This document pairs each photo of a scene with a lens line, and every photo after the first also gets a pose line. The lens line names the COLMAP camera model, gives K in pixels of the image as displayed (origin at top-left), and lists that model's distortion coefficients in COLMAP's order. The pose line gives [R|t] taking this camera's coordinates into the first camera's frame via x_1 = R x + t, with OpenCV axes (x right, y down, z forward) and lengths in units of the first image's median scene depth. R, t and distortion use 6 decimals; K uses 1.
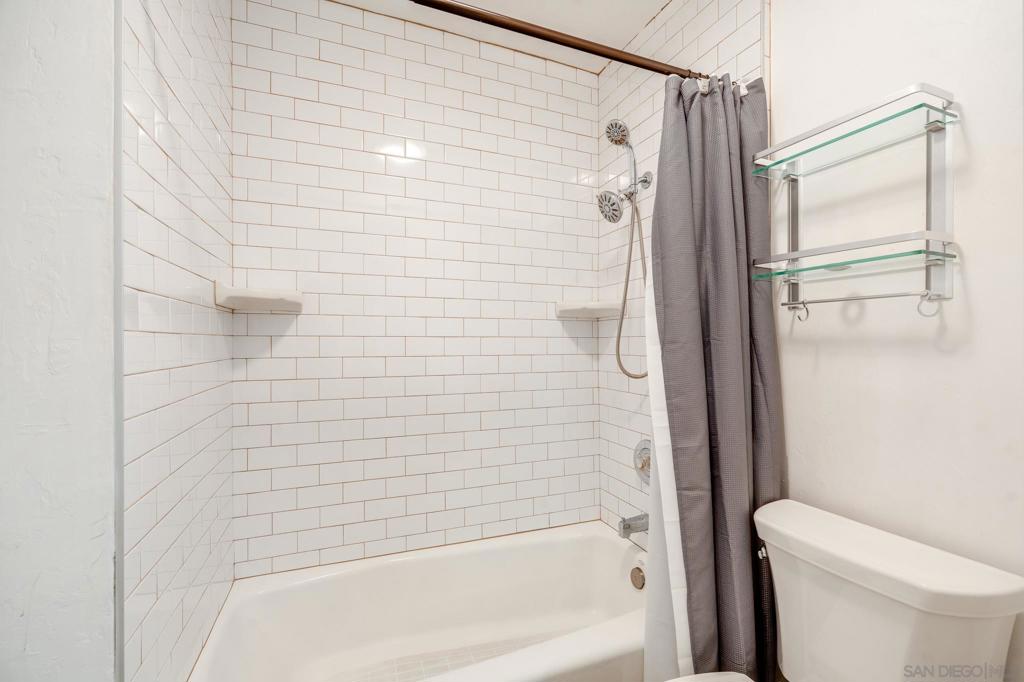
lens RADIAL K [[445.5, 0, 508.4], [0, 445.5, 340.3], [0, 0, 1]] dist [-0.004995, -0.000315]
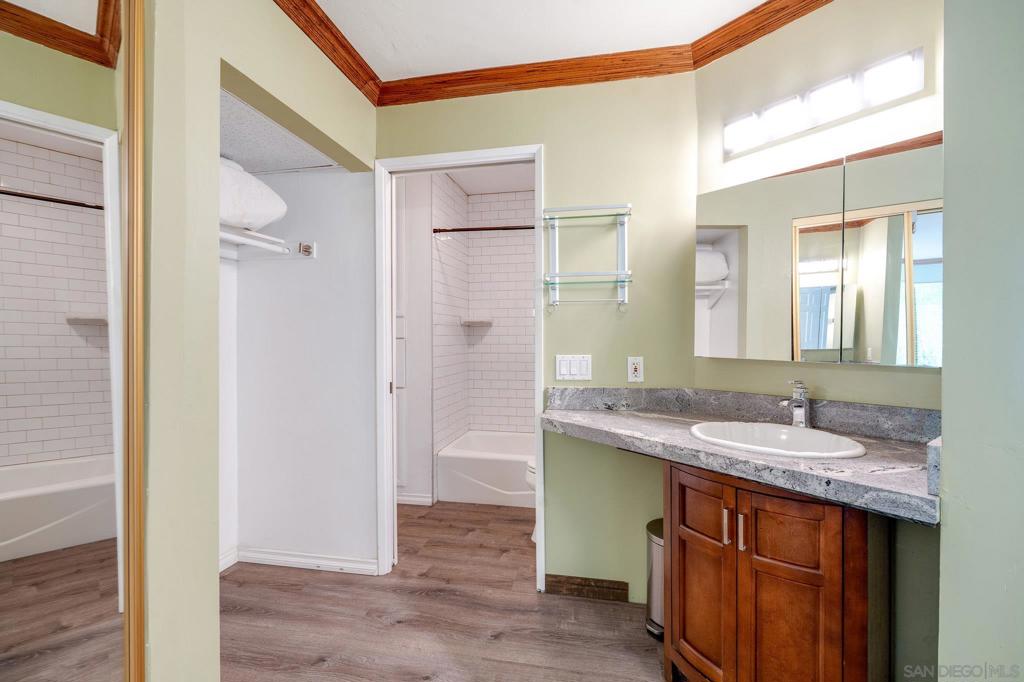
lens RADIAL K [[445.5, 0, 513.5], [0, 445.5, 338.2], [0, 0, 1]] dist [-0.004995, -0.000315]
pose [[0.840509, -0.000313, -0.541798, 0.993572], [0.002368, 0.999992, 0.003095, -0.001887], [0.541793, -0.003884, 0.840503, -1.028390]]
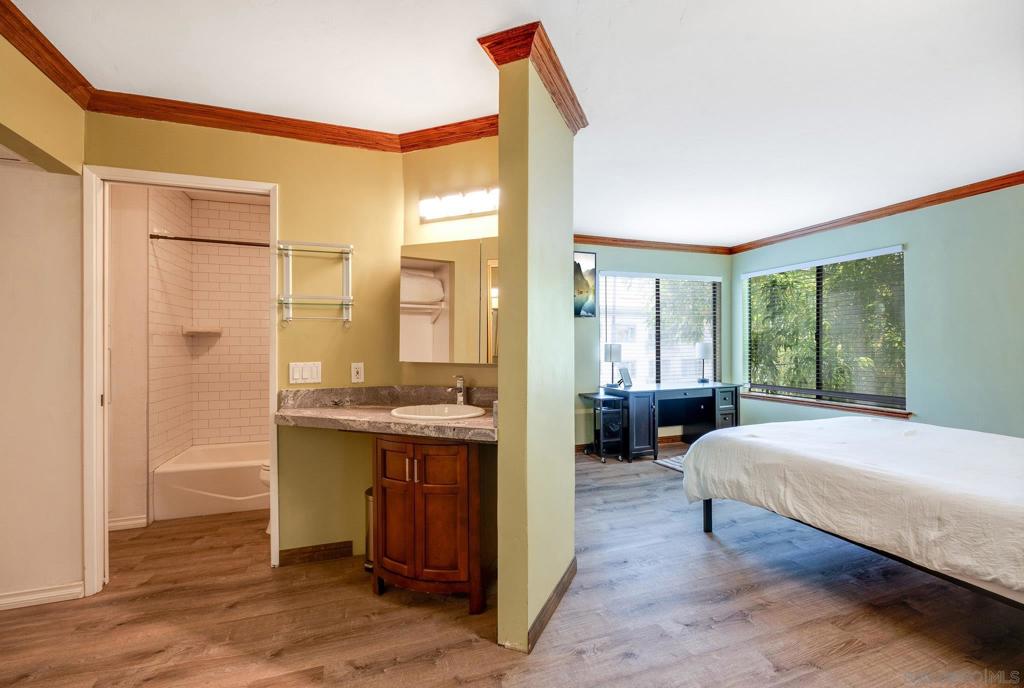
lens RADIAL K [[450.1, 0, 511.7], [0, 450.1, 342.0], [0, 0, 1]] dist [-0.006487, 0.001139]
pose [[0.999395, -0.004422, -0.034492, 1.227760], [0.004161, 0.999962, -0.007627, -0.006006], [0.034524, 0.007479, 0.999376, -1.416143]]
